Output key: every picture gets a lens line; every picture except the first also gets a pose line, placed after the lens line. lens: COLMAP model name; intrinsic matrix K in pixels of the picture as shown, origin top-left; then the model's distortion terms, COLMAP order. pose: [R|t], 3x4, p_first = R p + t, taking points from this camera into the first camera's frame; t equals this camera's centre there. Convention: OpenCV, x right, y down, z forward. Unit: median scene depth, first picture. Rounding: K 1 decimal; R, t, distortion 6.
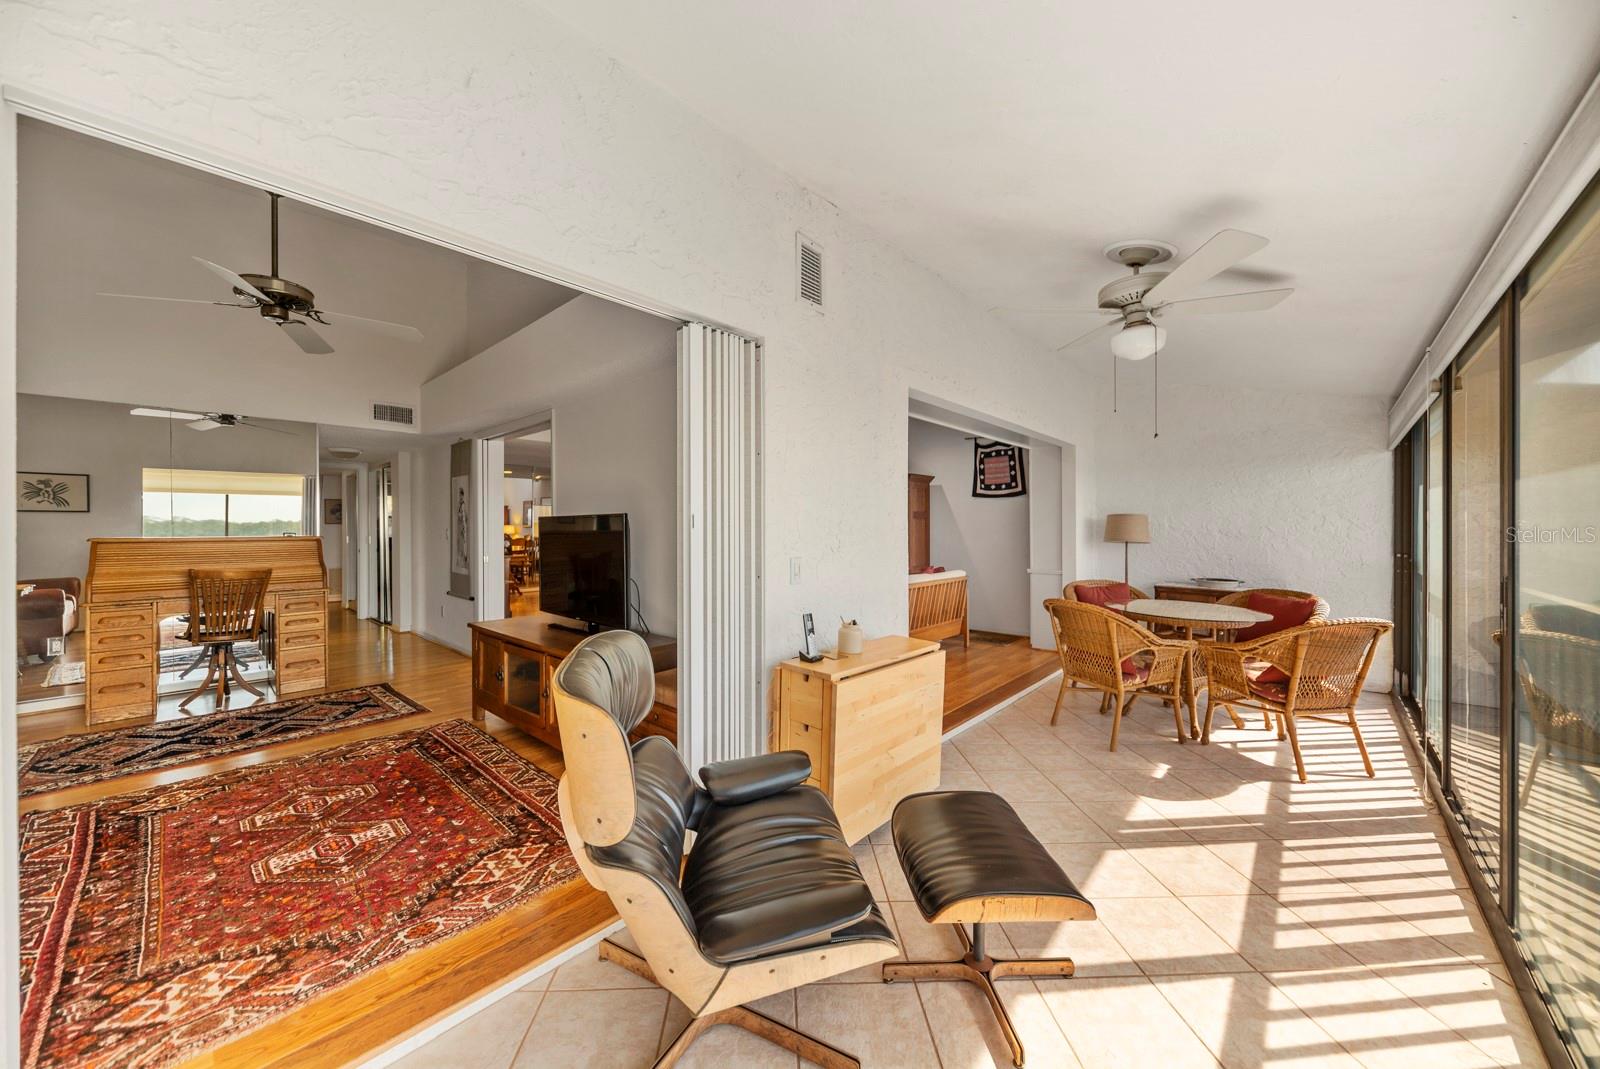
lens RADIAL K [[564.4, 0, 794.4], [0, 564.4, 531.8], [0, 0, 1]] dist [0.001660, -0.000972]
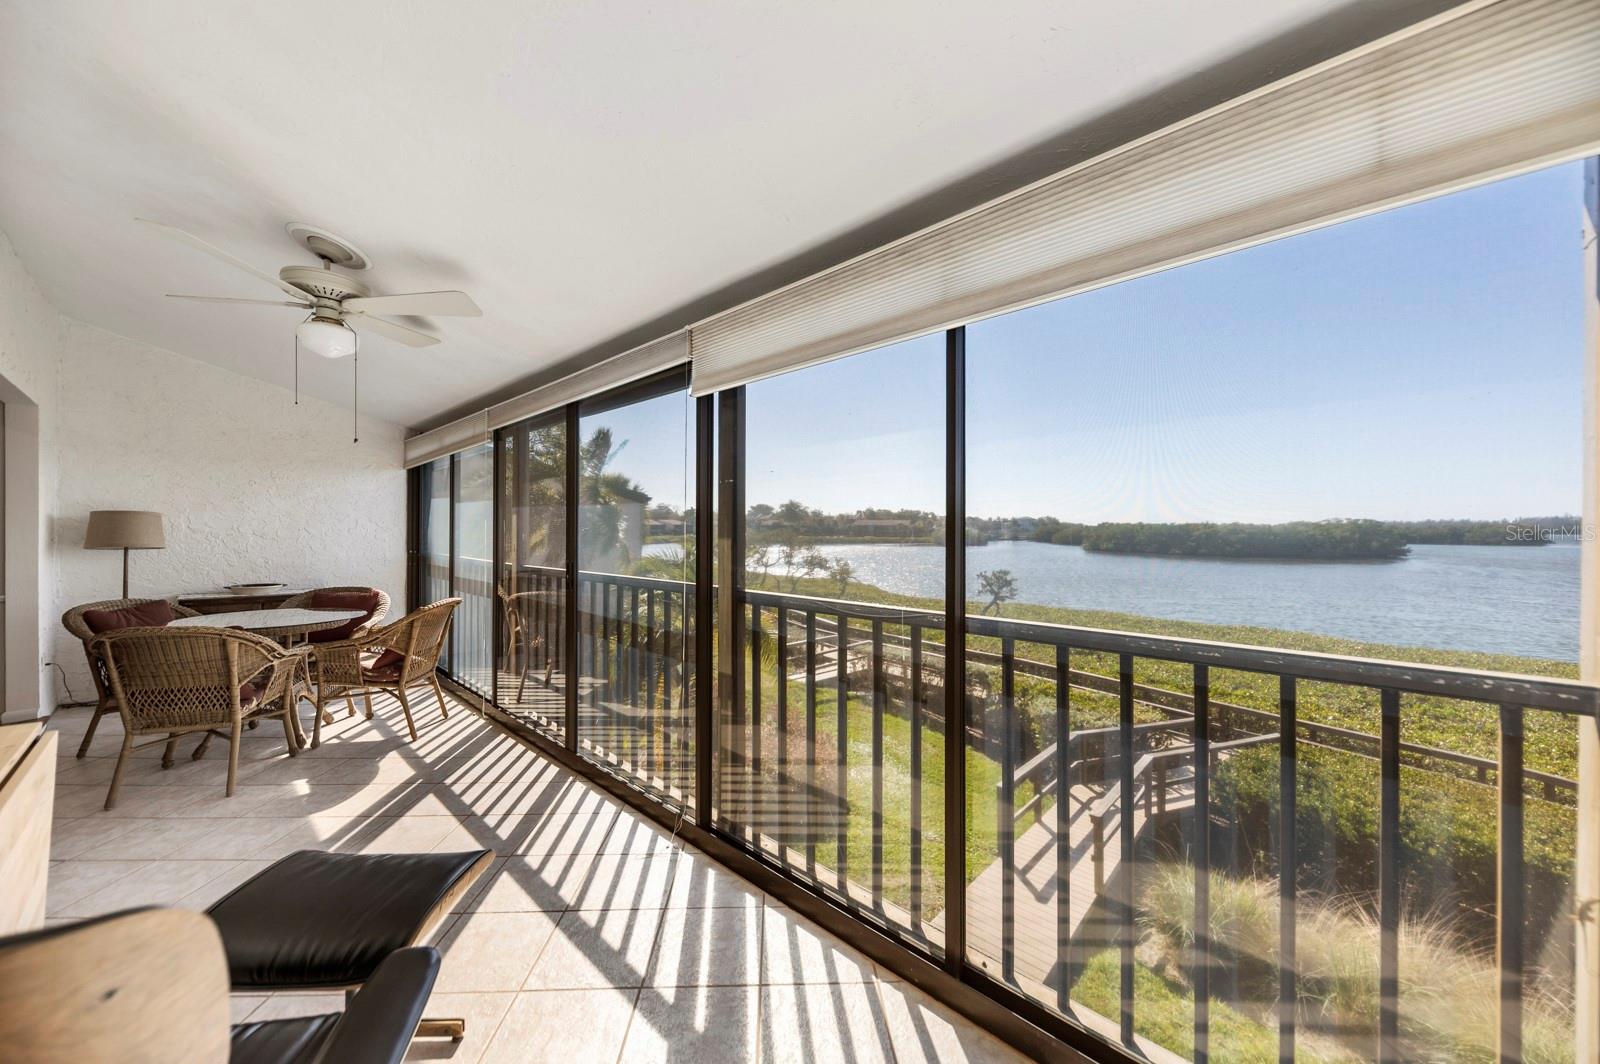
lens RADIAL K [[564.4, 0, 792.9], [0, 564.4, 526.1], [0, 0, 1]] dist [0.001660, -0.000972]
pose [[0.025061, 0.006583, 0.999664, -0.281373], [0.004483, 0.999968, -0.006698, -0.004557], [-0.999676, 0.004649, 0.025031, 0.149103]]
